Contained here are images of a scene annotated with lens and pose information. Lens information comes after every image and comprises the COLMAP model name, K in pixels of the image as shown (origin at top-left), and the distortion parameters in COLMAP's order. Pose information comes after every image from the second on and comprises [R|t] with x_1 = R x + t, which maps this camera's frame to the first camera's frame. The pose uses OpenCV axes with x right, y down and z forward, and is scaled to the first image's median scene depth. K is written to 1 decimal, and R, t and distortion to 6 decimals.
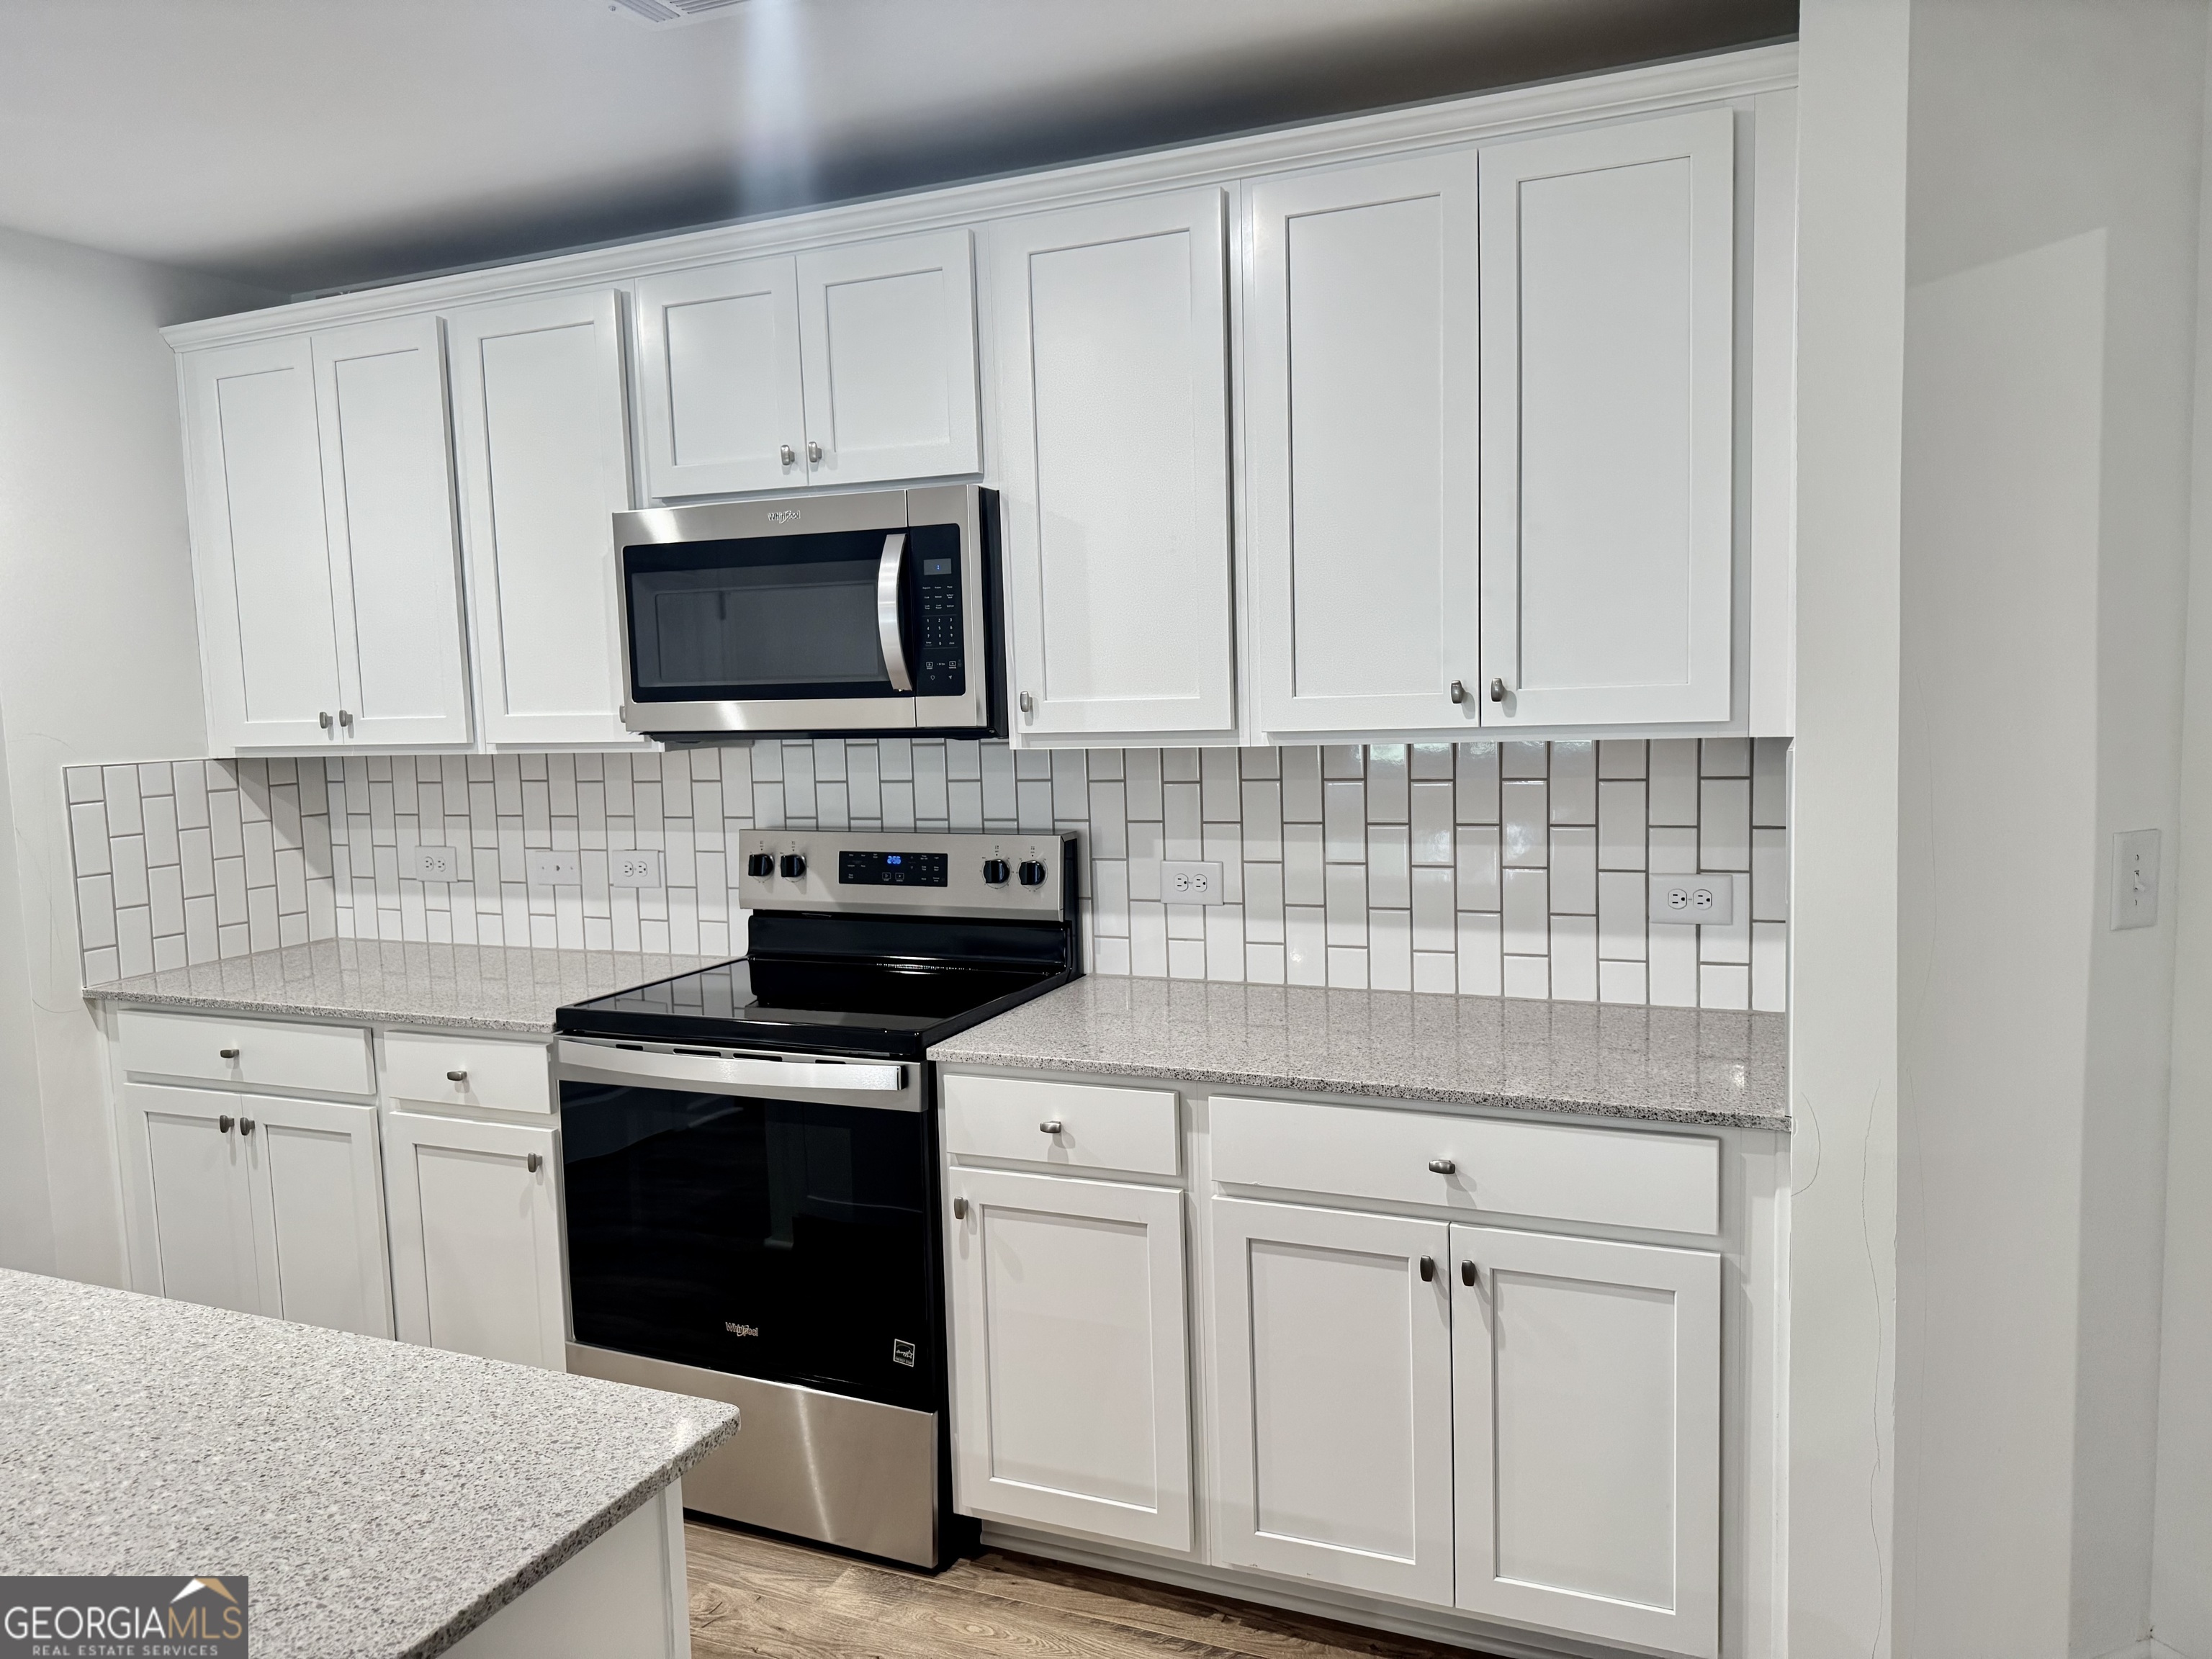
lens RADIAL K [[1571.5, 0, 1111.9], [0, 1571.5, 819.7], [0, 0, 1]] dist [0.014085, -0.014507]
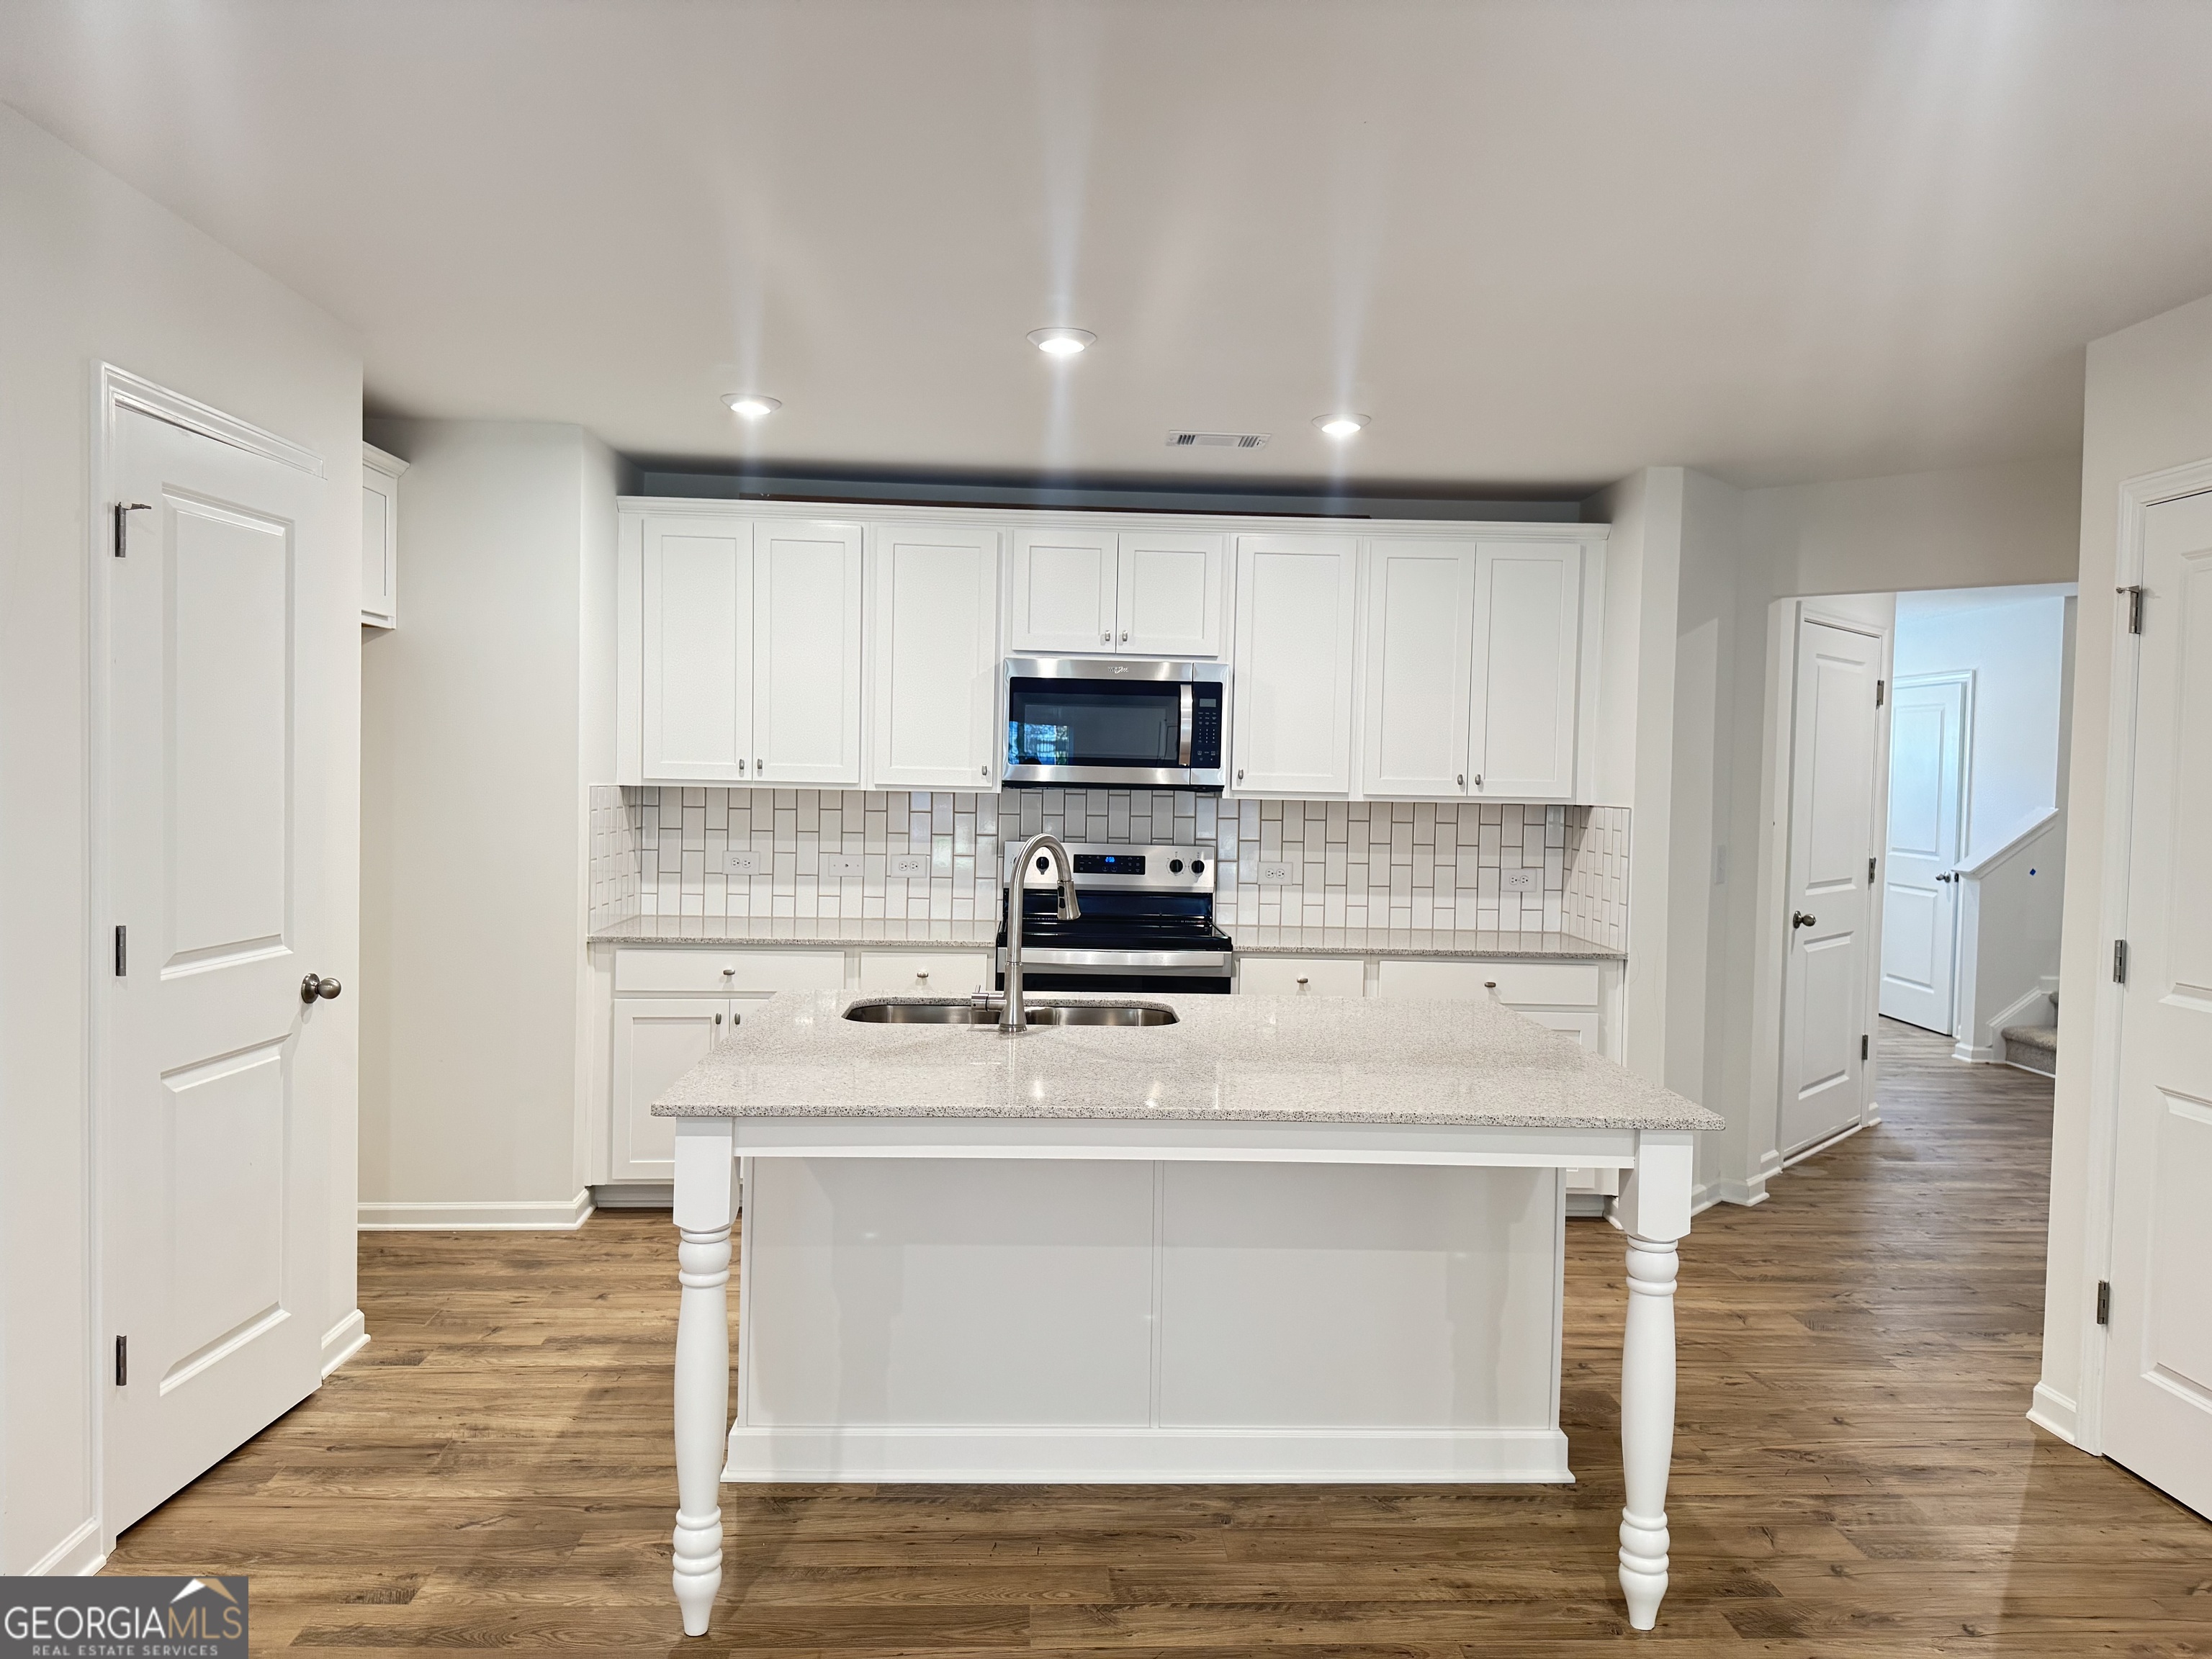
lens RADIAL K [[1571.5, 0, 1086.3], [0, 1571.5, 814.7], [0, 0, 1]] dist [0.014085, -0.014507]
pose [[0.896788, 0.038335, 0.440796, -1.032017], [-0.011074, 0.997872, -0.064252, 0.097375], [-0.442322, 0.052739, 0.895305, -0.624859]]
